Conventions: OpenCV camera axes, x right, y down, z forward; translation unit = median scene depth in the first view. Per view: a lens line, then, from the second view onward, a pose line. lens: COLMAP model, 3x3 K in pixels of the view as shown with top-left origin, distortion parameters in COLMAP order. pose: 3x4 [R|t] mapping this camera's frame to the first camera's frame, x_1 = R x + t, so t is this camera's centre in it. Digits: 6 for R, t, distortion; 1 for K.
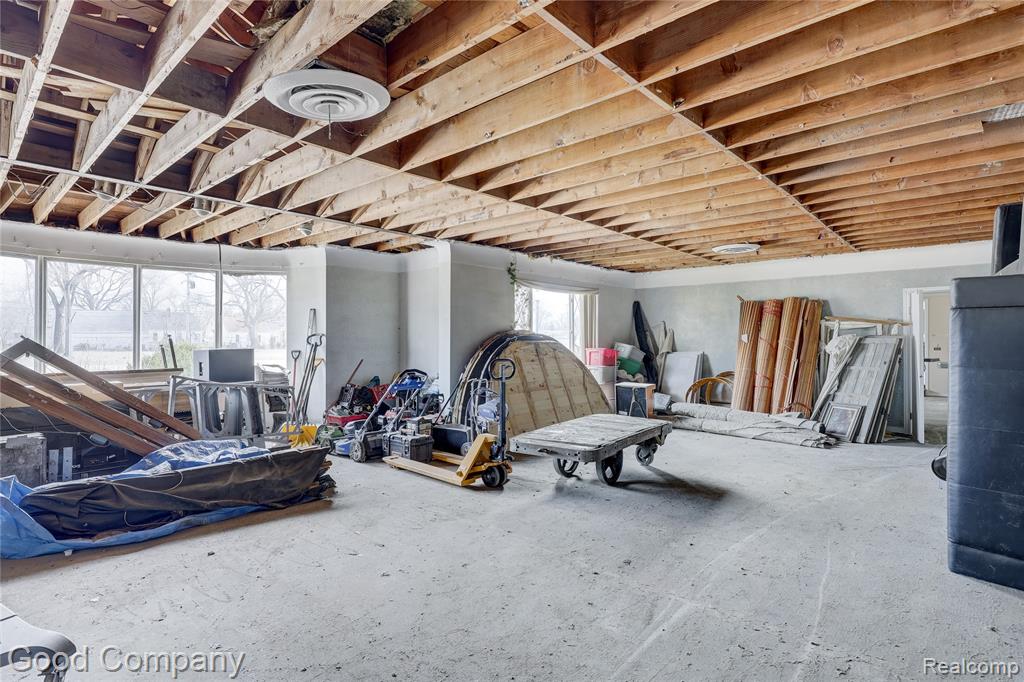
lens RADIAL K [[530.4, 0, 512.0], [0, 530.4, 340.2], [0, 0, 1]] dist [-0.016836, -0.000203]
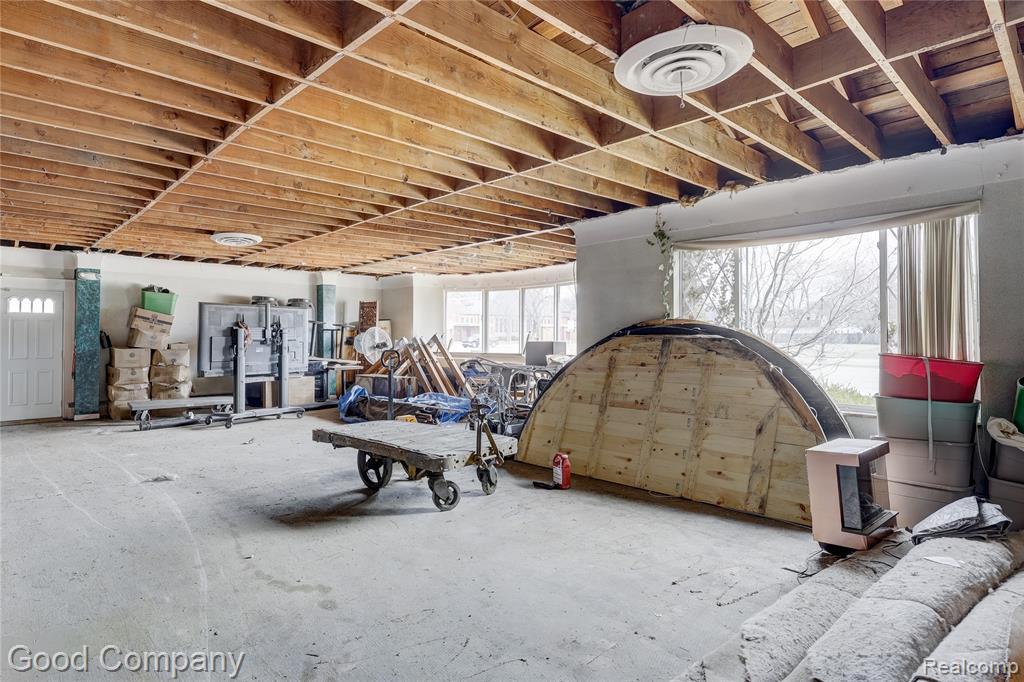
lens RADIAL K [[530.4, 0, 480.1], [0, 530.4, 328.3], [0, 0, 1]] dist [-0.016836, -0.000203]
pose [[-0.099443, -0.015975, -0.994915, 1.222438], [0.006017, 0.999843, -0.016656, 0.005106], [0.995025, -0.007643, -0.099331, 1.420700]]
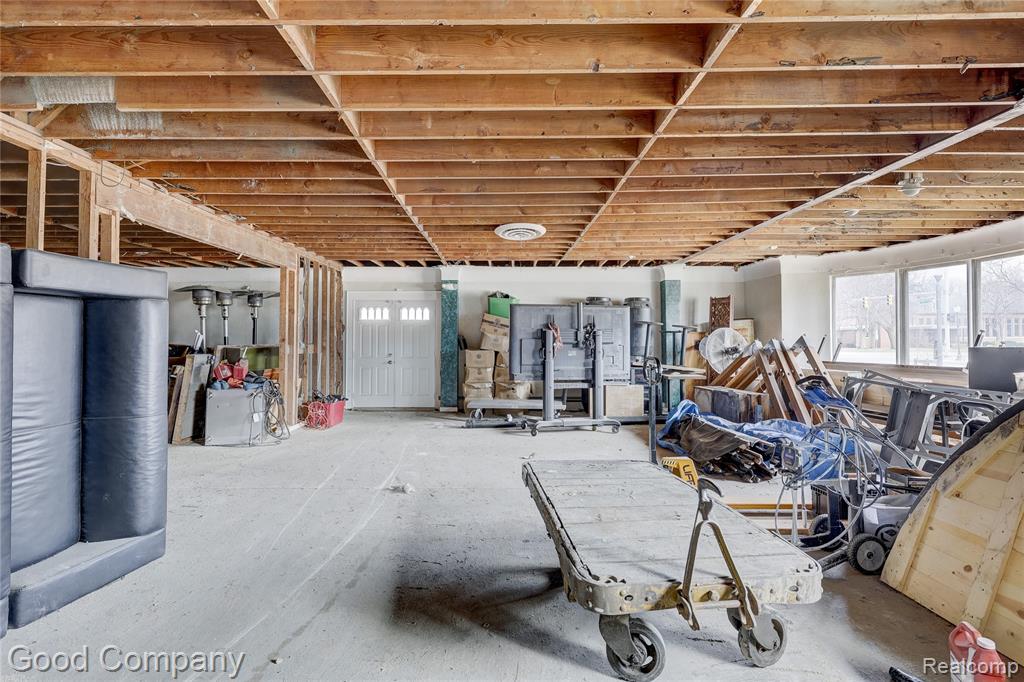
lens RADIAL K [[500.2, 0, 512.1], [0, 500.2, 333.0], [0, 0, 1]] dist [0.001669, -0.000330]
pose [[-0.735372, -0.013574, -0.677528, 0.693142], [0.001421, 0.999766, -0.021572, 0.013331], [0.677662, -0.016826, -0.735181, 1.520746]]
